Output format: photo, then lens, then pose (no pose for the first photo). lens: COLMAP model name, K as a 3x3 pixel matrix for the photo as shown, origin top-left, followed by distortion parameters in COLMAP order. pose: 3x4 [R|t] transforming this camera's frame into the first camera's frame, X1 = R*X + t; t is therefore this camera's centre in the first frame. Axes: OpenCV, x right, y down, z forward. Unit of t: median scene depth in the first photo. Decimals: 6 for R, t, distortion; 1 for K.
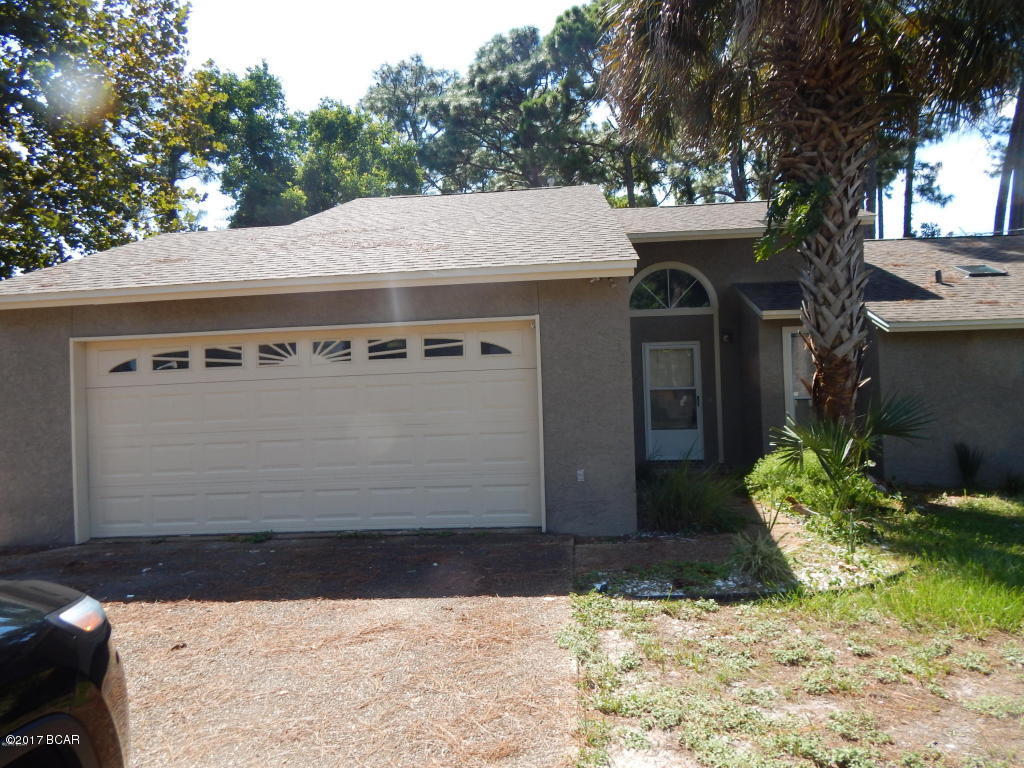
lens RADIAL K [[677.9, 0, 517.7], [0, 677.9, 380.6], [0, 0, 1]] dist [0.007295, -0.010033]
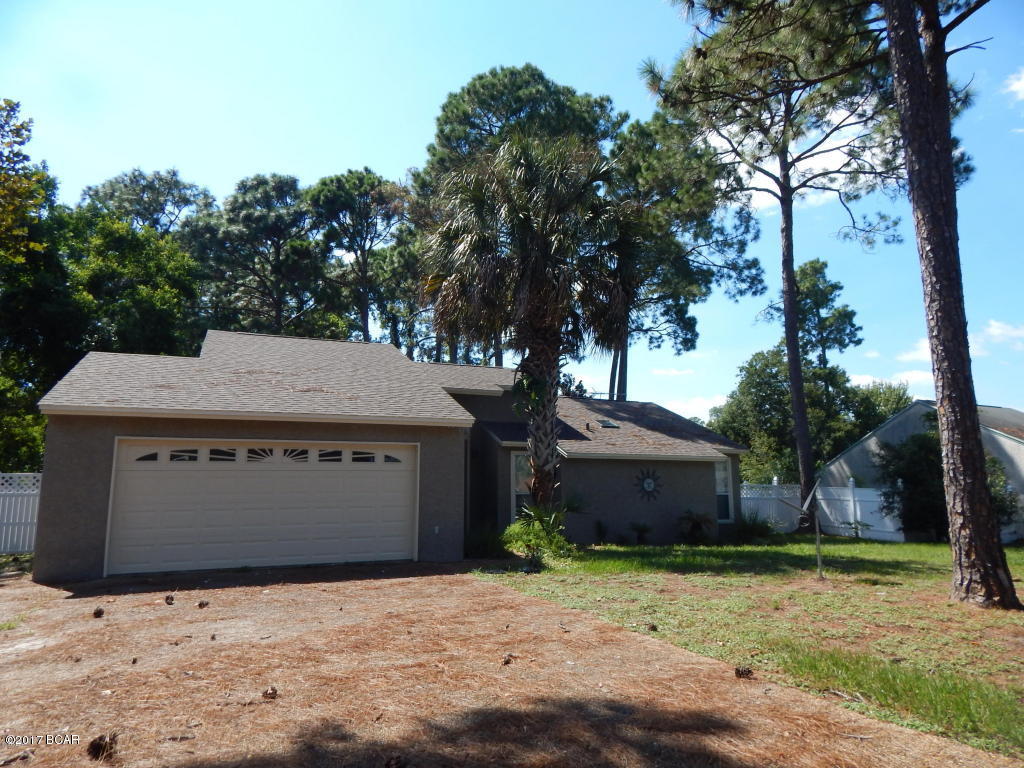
lens RADIAL K [[677.9, 0, 511.6], [0, 677.9, 385.8], [0, 0, 1]] dist [0.007295, -0.010033]
pose [[0.886272, 0.100220, 0.452193, -0.471764], [-0.035732, 0.988194, -0.148984, 0.014972], [-0.461785, 0.115883, 0.879389, -0.611830]]
